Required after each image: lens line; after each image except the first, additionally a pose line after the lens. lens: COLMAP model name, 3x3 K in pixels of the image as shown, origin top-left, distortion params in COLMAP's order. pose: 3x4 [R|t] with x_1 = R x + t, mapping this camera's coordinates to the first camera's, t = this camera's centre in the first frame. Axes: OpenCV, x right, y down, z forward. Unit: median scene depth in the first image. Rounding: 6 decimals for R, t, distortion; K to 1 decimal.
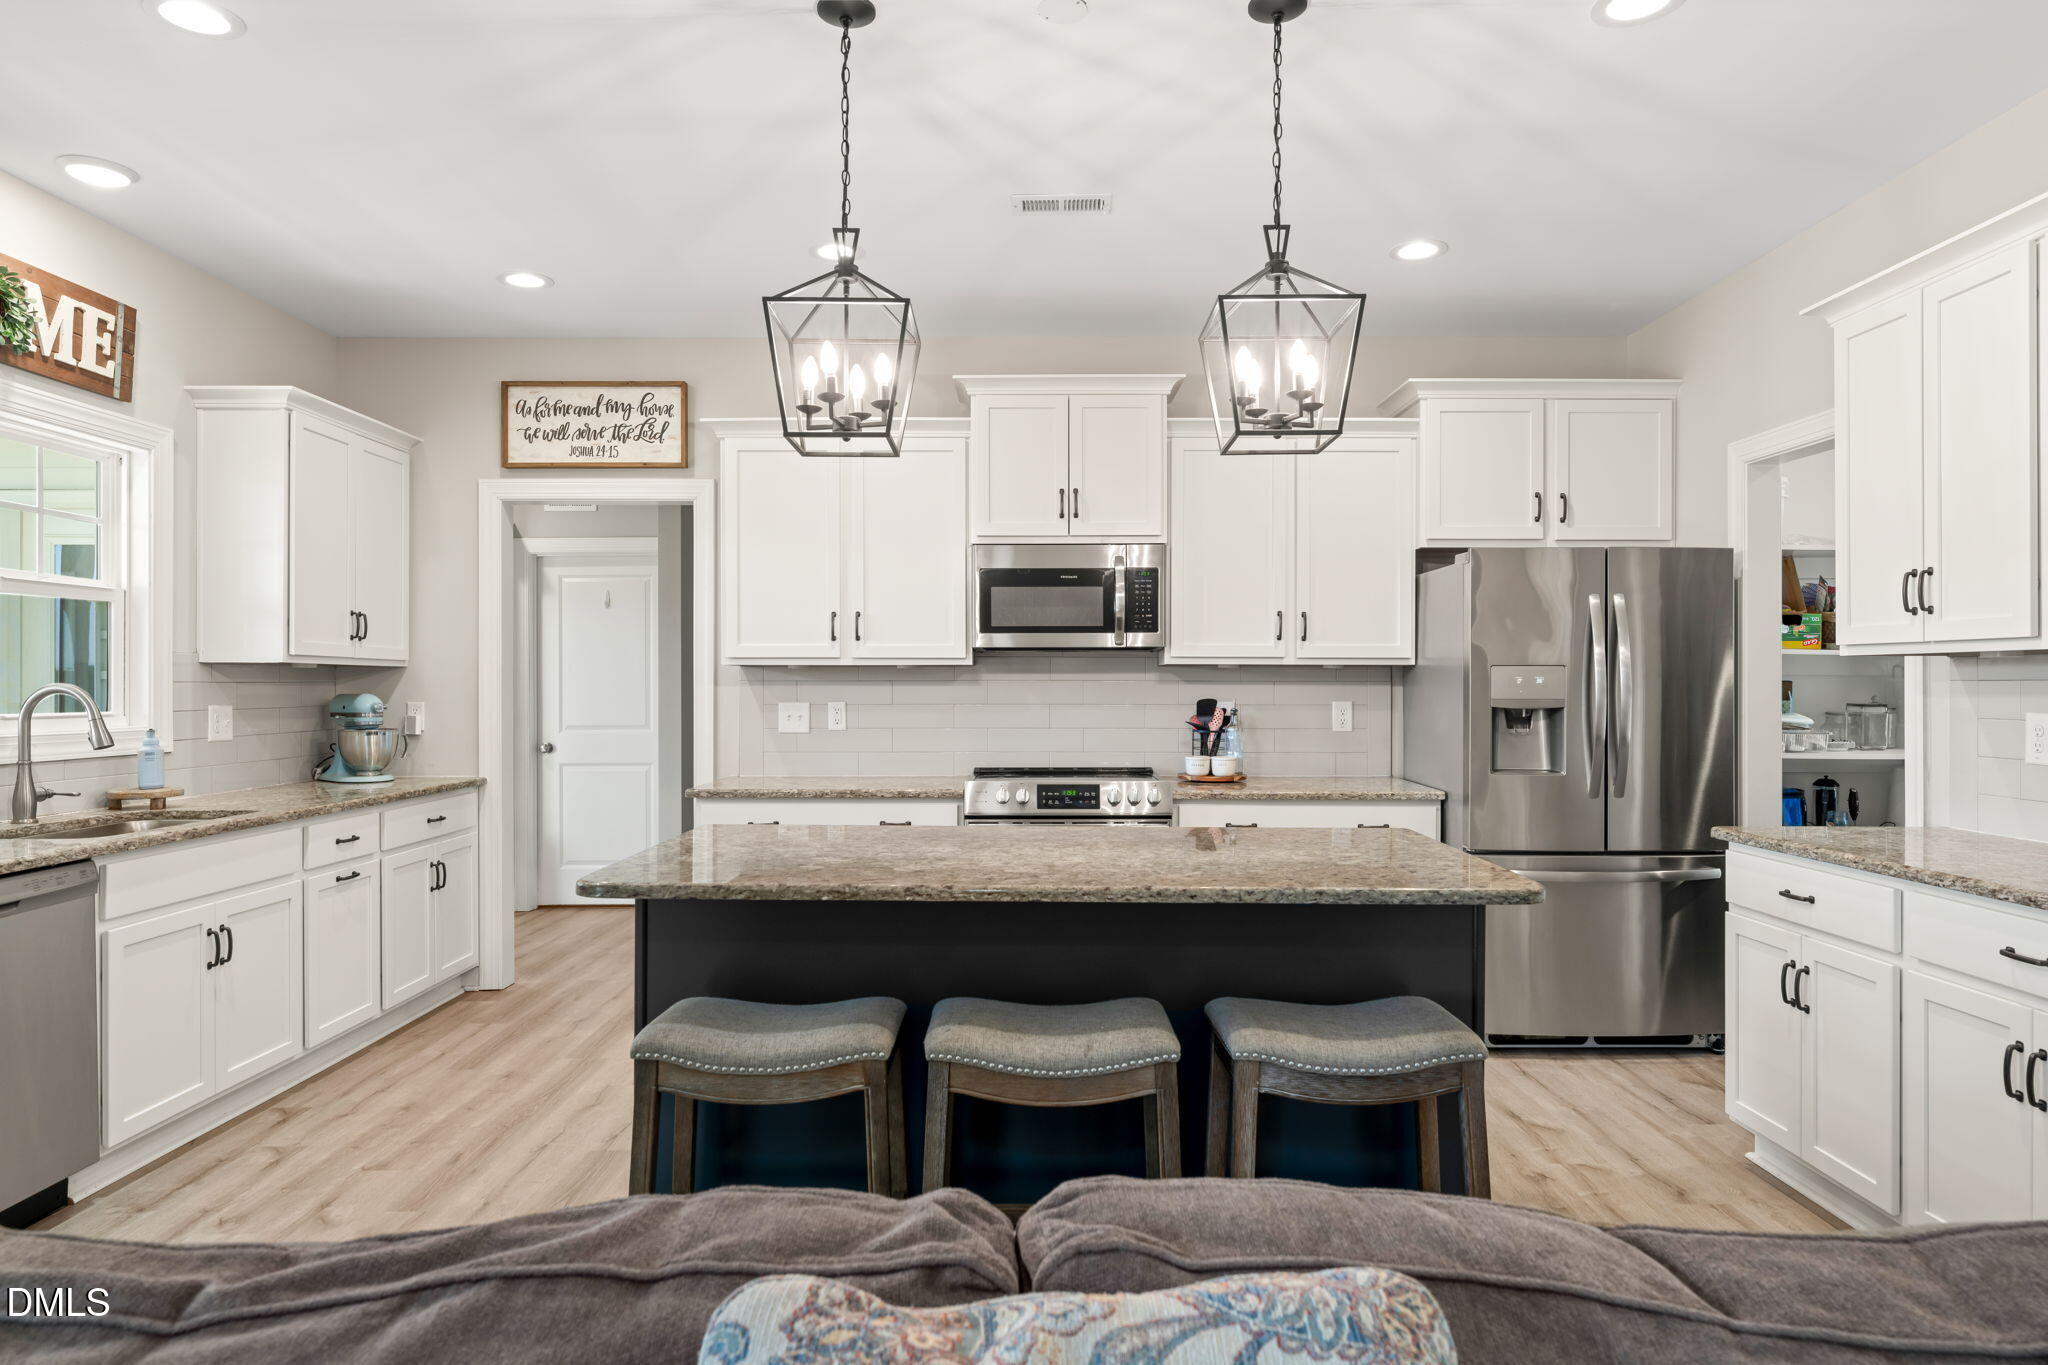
lens RADIAL K [[1226.4, 0, 1056.4], [0, 1226.4, 671.1], [0, 0, 1]] dist [0.001142, 0.001642]
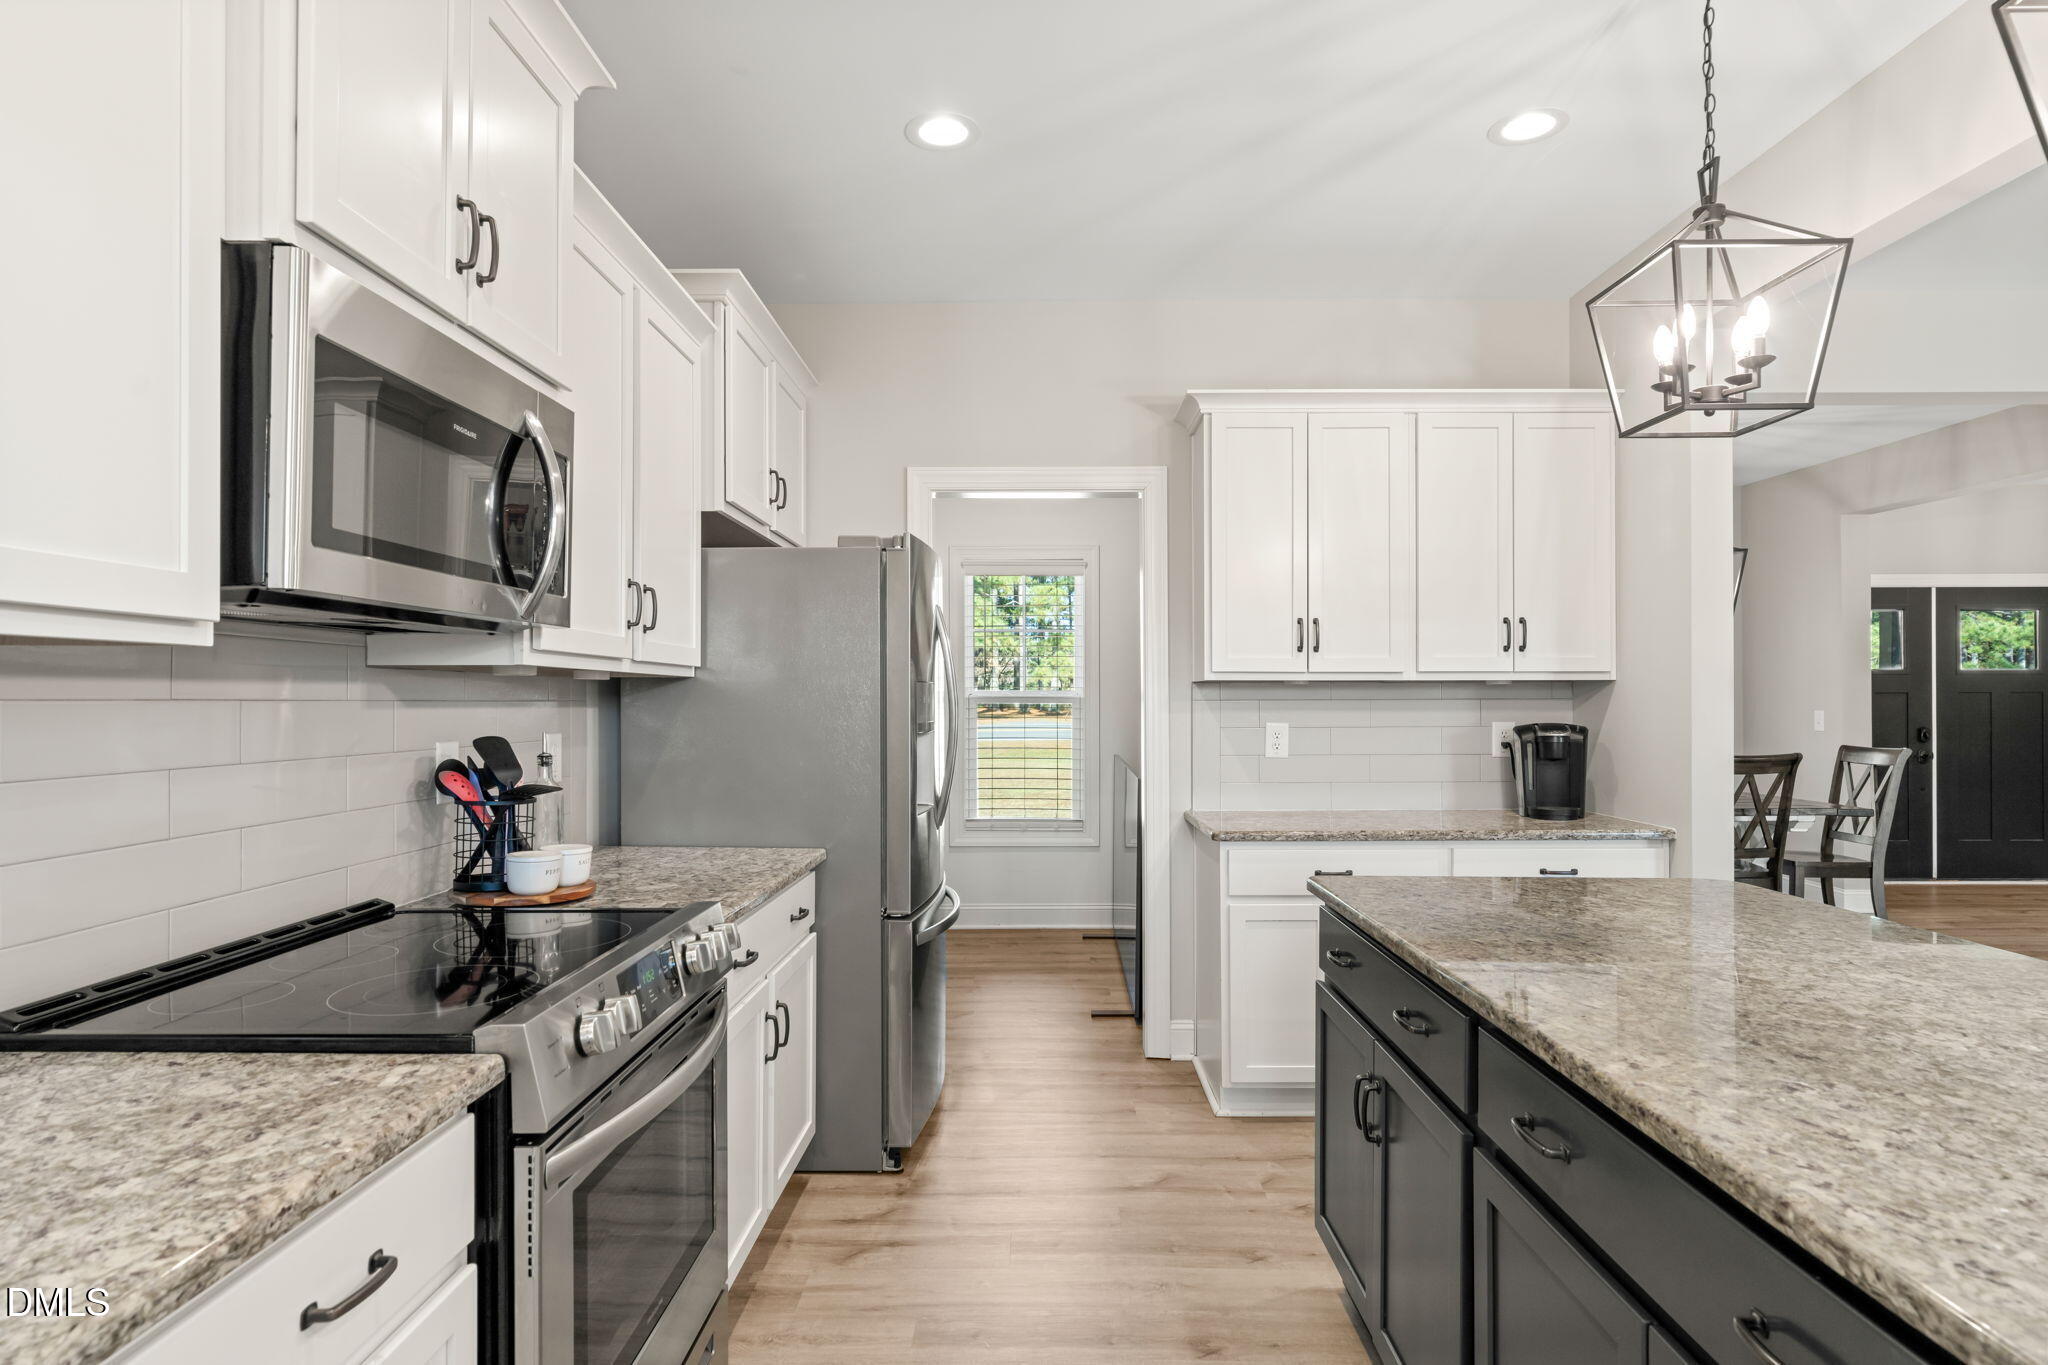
lens RADIAL K [[1084.1, 0, 1024.0], [0, 1084.1, 682.5], [0, 0, 1]] dist [0.001473, 0.000459]
pose [[0.029536, 0.015605, 0.999442, -0.321804], [-0.009093, 0.999841, -0.015343, 0.005532], [-0.999522, -0.008635, 0.029673, 0.808043]]
